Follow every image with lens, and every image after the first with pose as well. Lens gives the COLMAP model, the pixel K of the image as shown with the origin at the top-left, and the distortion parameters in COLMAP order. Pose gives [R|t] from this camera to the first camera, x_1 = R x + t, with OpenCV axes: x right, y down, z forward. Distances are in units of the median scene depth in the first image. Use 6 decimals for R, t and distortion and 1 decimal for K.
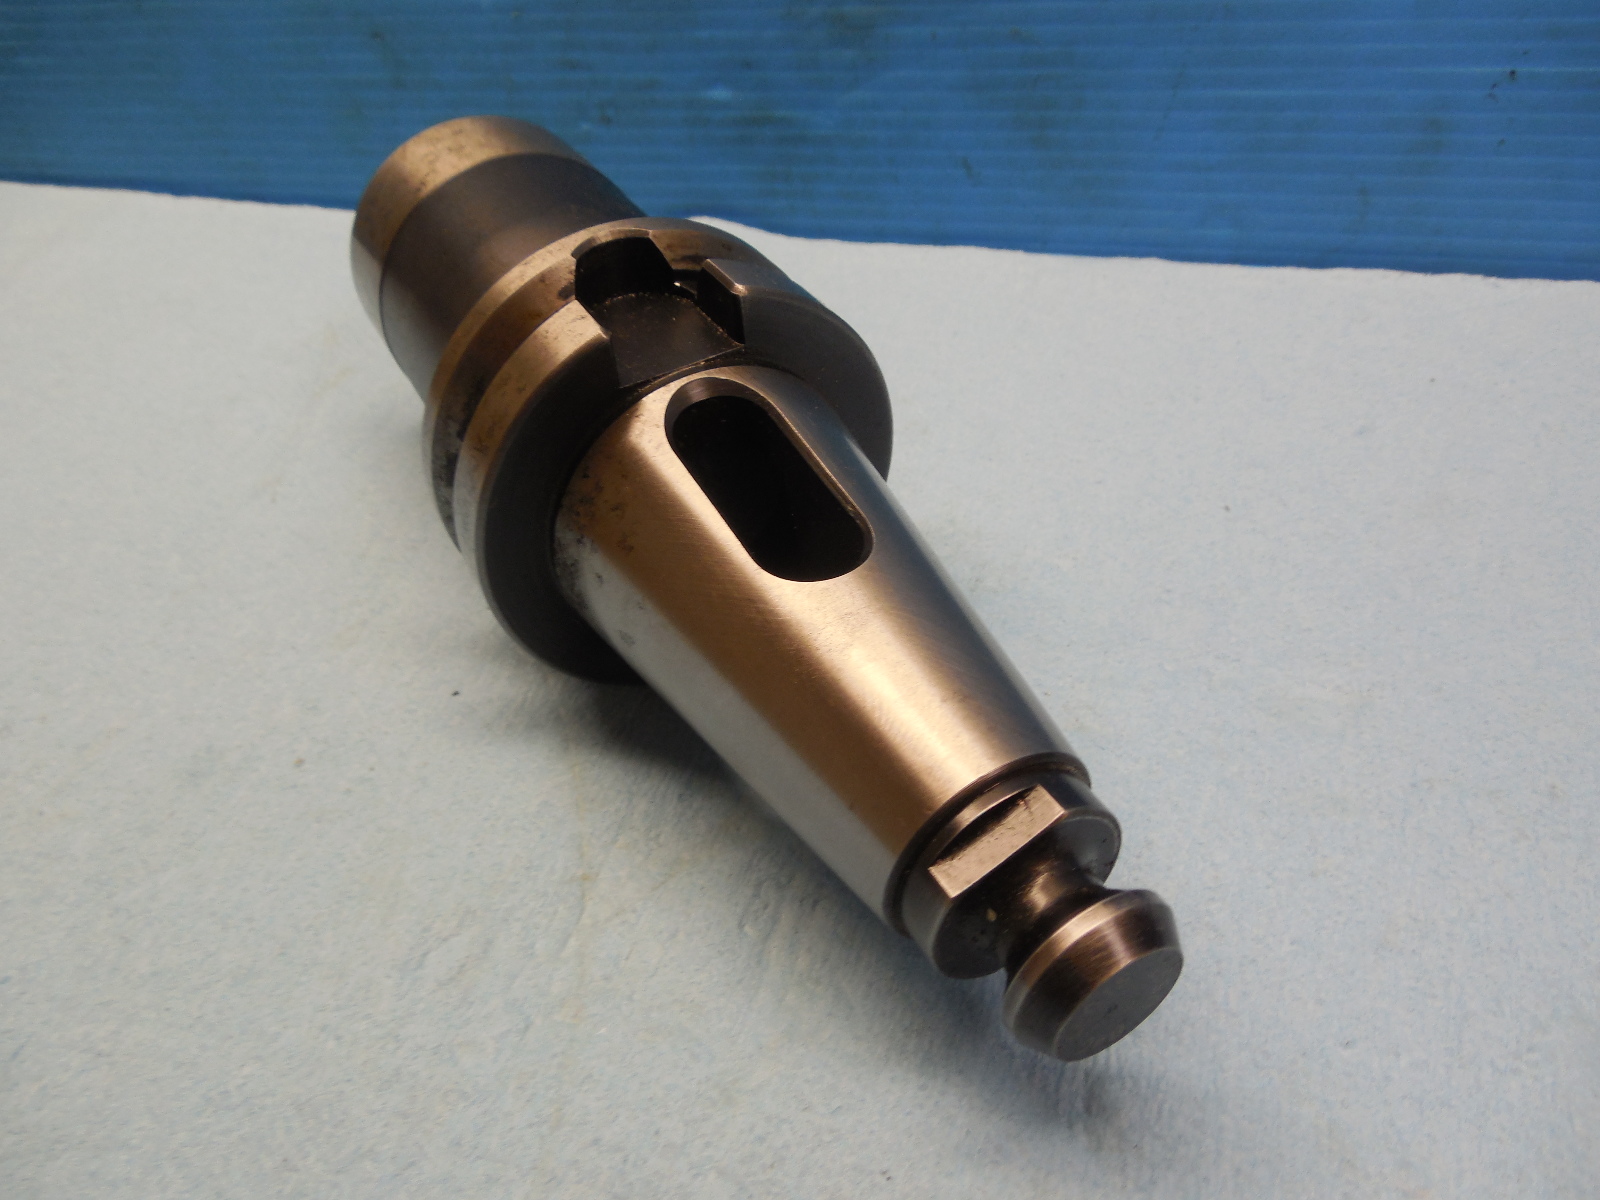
lens RADIAL K [[1257.3, 0, 806.3], [0, 1257.3, 544.4], [0, 0, 1]] dist [0.037289, 0.006220]
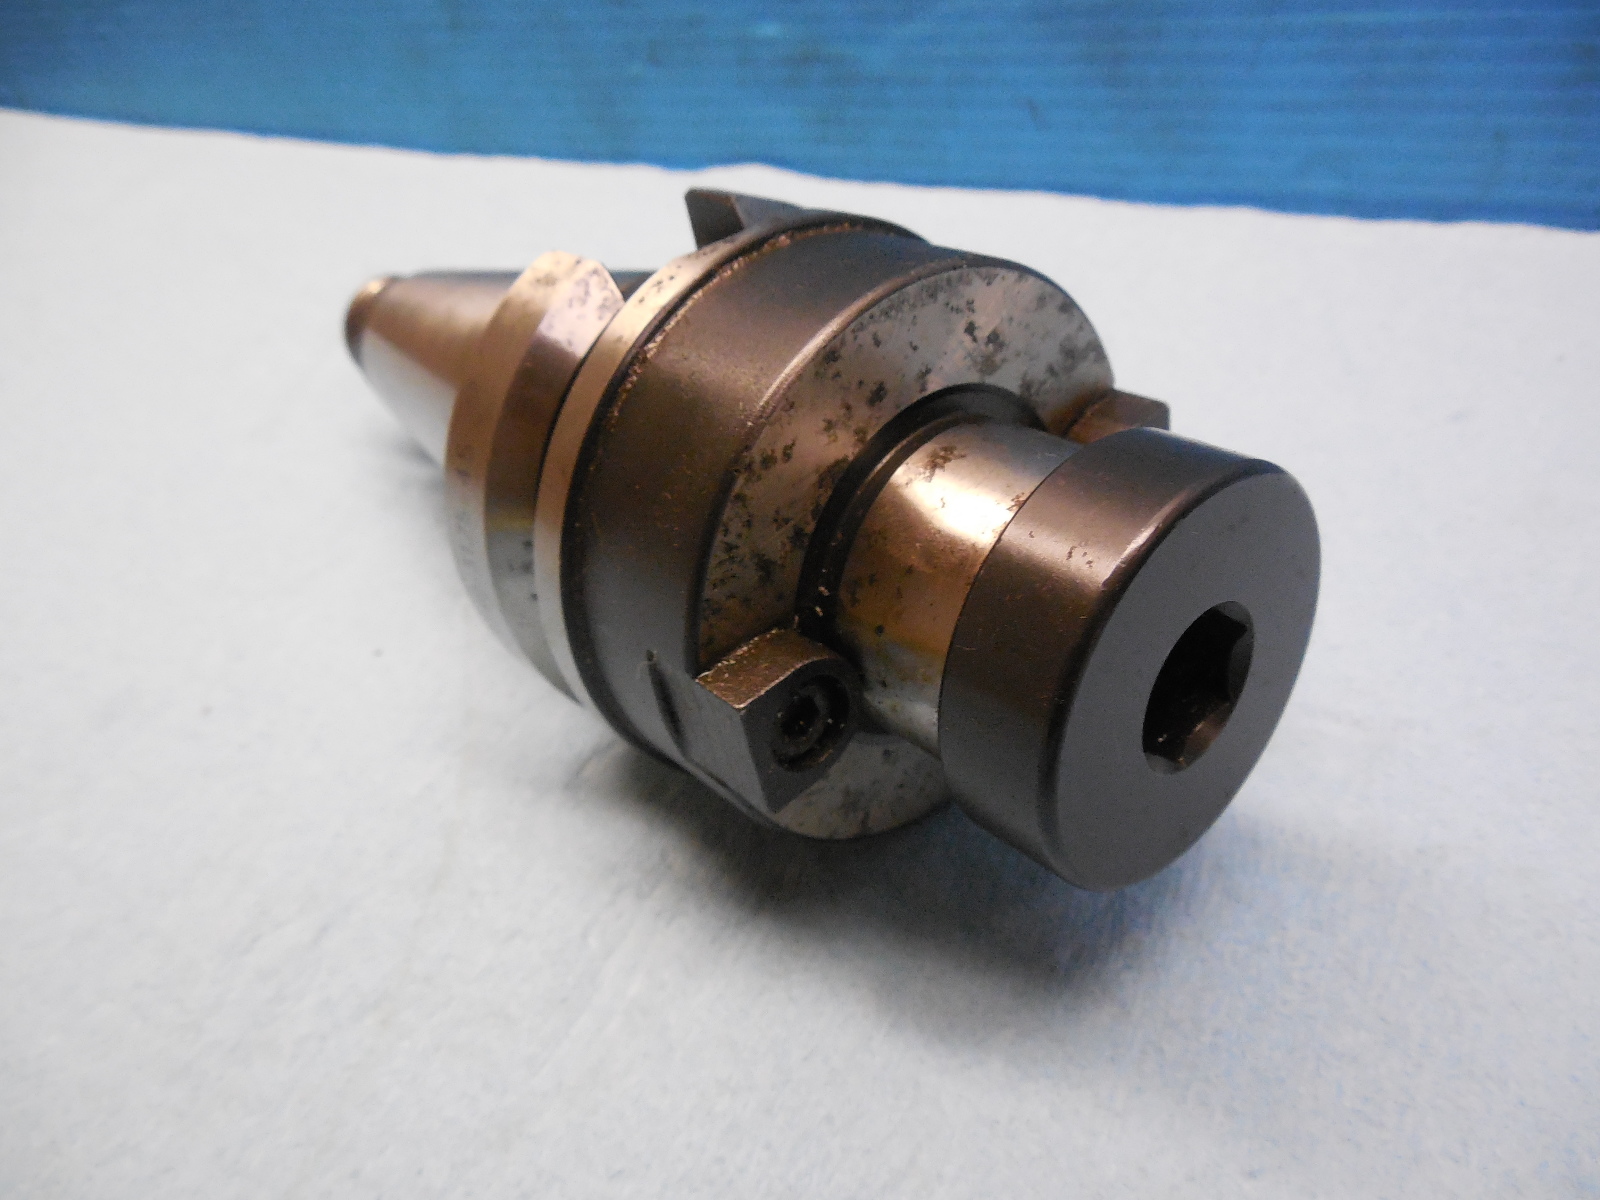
lens RADIAL K [[1257.3, 0, 806.3], [0, 1257.3, 544.4], [0, 0, 1]] dist [0.037289, 0.006220]
pose [[0.986087, 0.055354, -0.156745, 0.135693], [-0.053043, 0.998414, 0.018888, 0.000615], [0.157542, -0.010311, 0.987458, 0.094202]]
